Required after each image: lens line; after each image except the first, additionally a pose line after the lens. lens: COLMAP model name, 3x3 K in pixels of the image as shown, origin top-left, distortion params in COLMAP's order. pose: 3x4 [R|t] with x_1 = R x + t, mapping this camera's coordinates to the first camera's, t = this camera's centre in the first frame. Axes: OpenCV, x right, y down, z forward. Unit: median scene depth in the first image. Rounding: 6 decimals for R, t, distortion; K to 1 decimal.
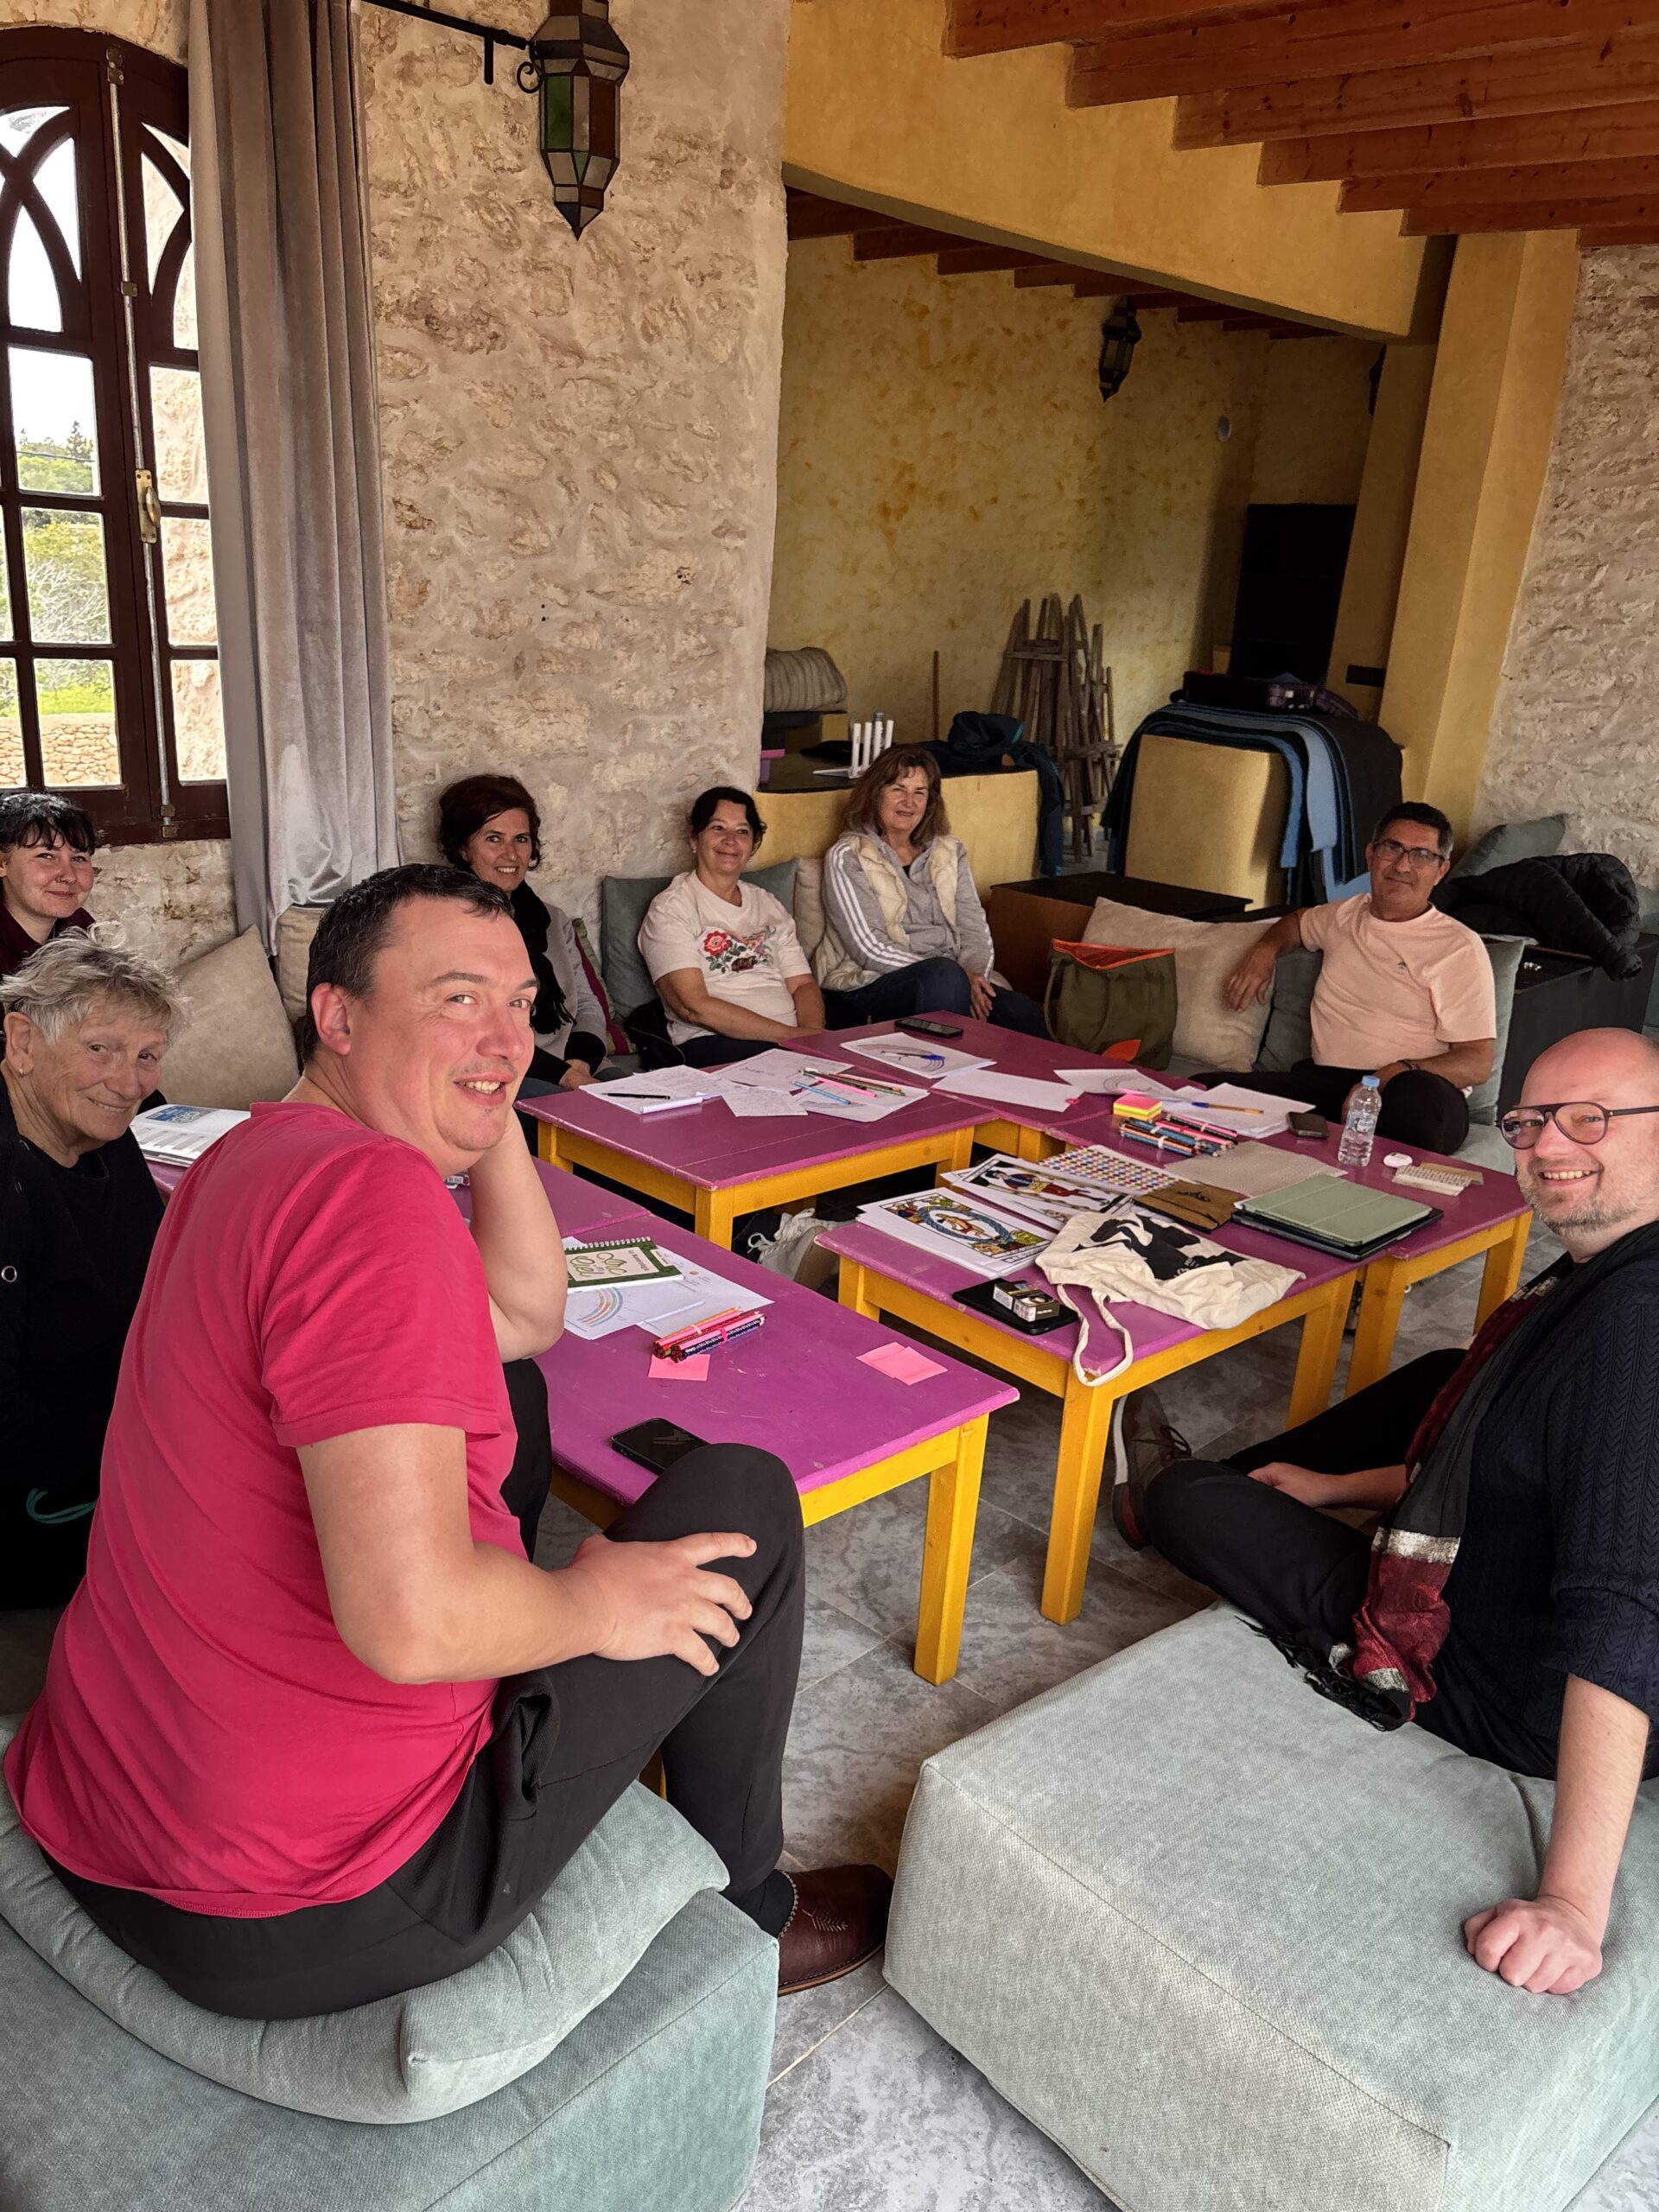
lens RADIAL K [[1554.4, 0, 829.5], [0, 1554.4, 1106.0], [0, 0, 1]] dist [0.000782, -0.095082]
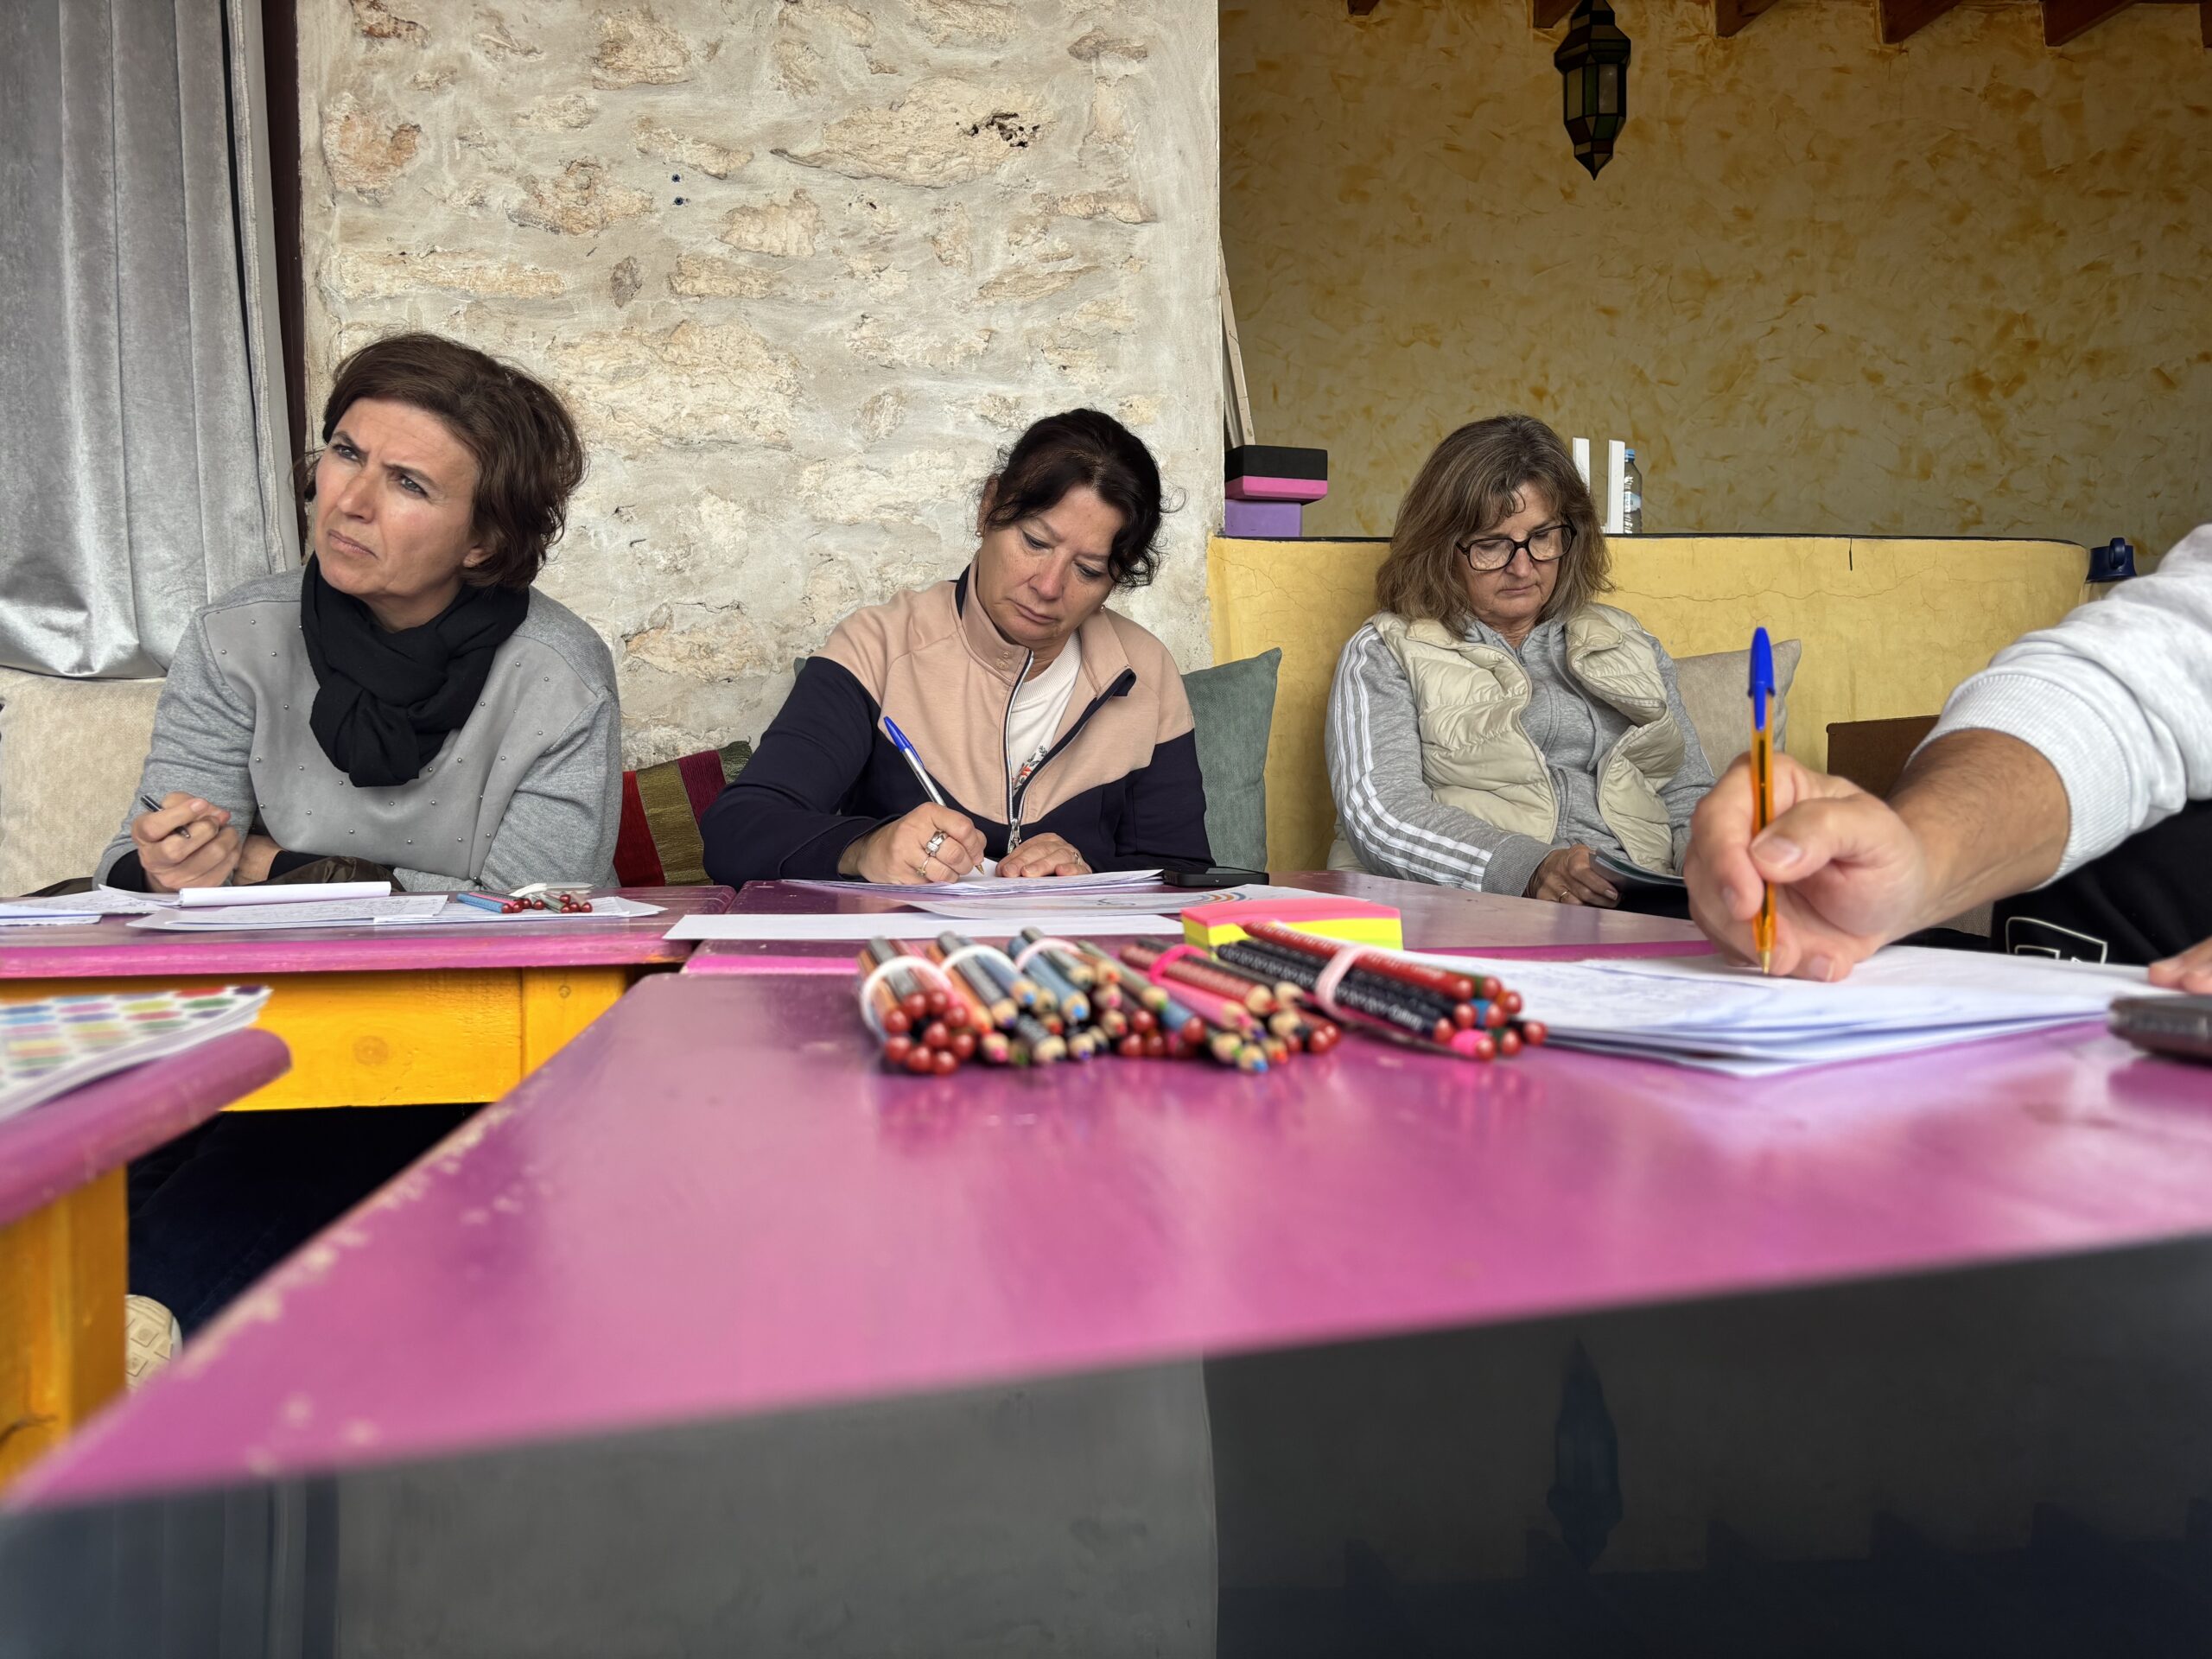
lens RADIAL K [[1618.3, 0, 1093.7], [0, 1618.3, 793.7], [0, 0, 1]] dist [0.002431, -0.003901]
pose [[0.816731, -0.066705, -0.573151, 0.138757], [-0.113231, 0.955455, -0.272552, 0.015517], [0.565800, 0.287500, 0.772796, 0.383303]]
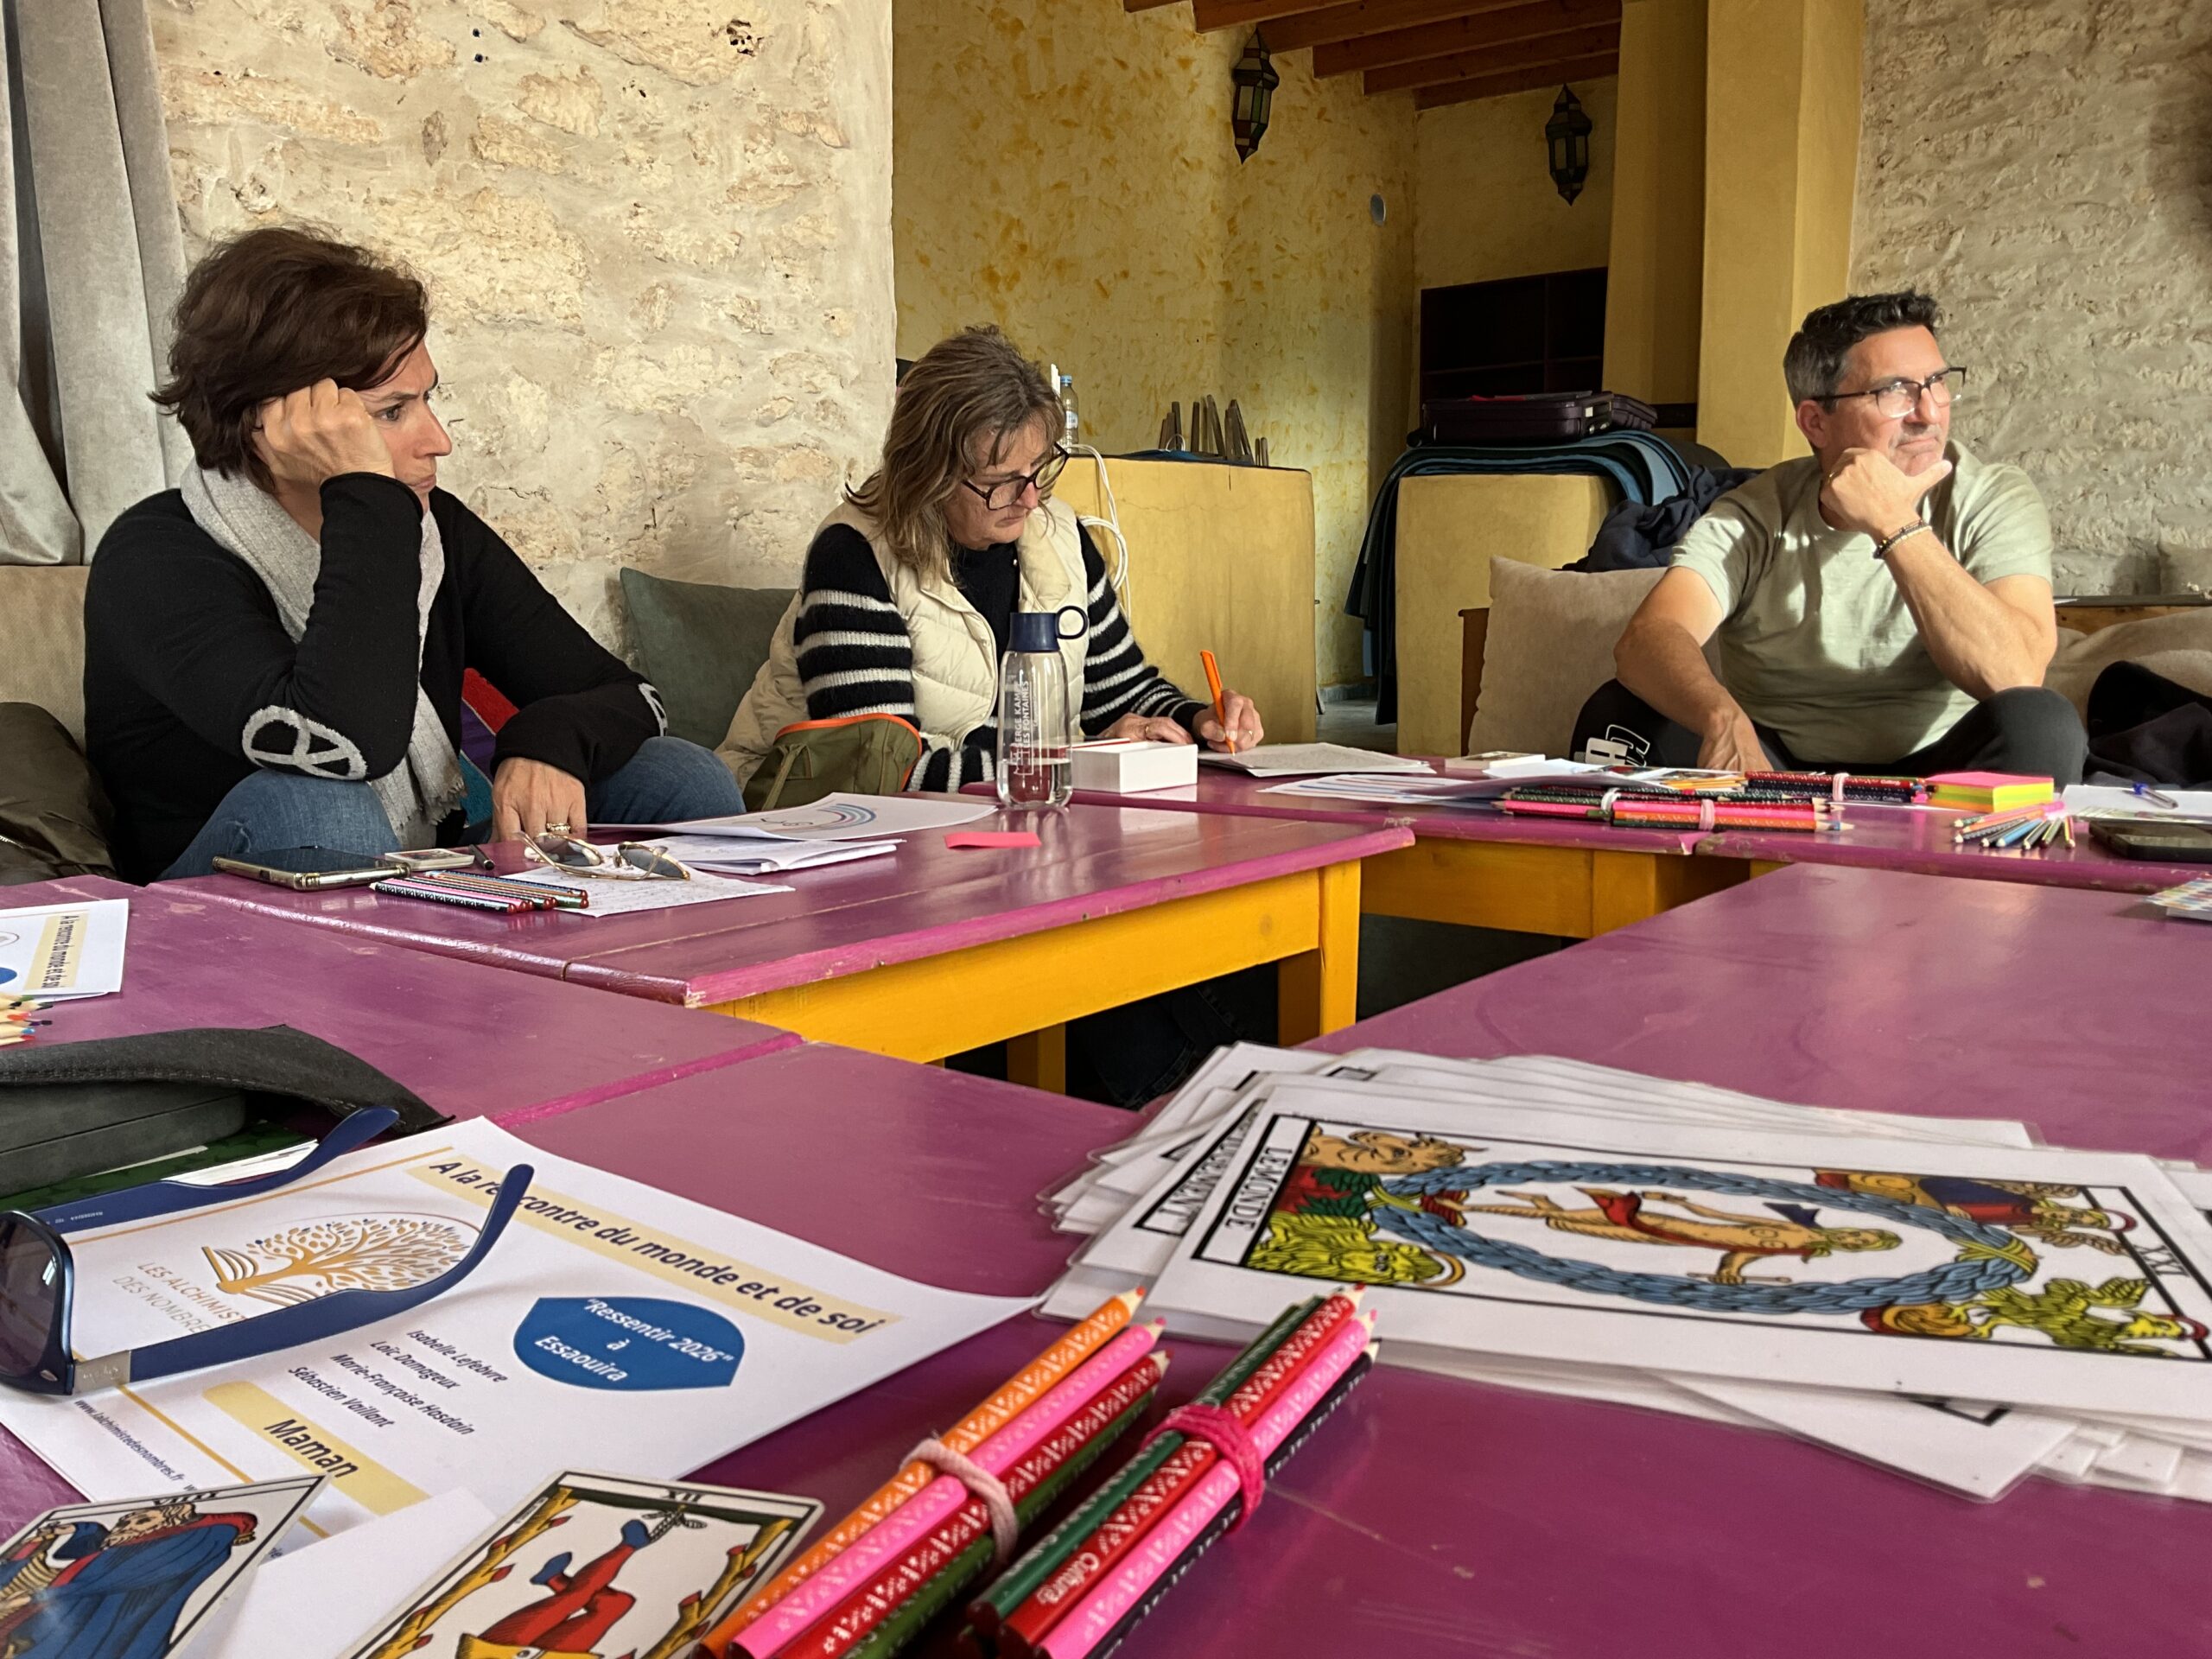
lens RADIAL K [[1757.7, 0, 1106.0], [0, 1757.7, 829.5], [0, 0, 1]] dist [0.025384, -0.090126]
pose [[0.989893, -0.088759, 0.110605, -0.034710], [0.105828, 0.981510, -0.159496, 0.032218], [-0.094404, 0.169589, 0.980983, 0.242934]]
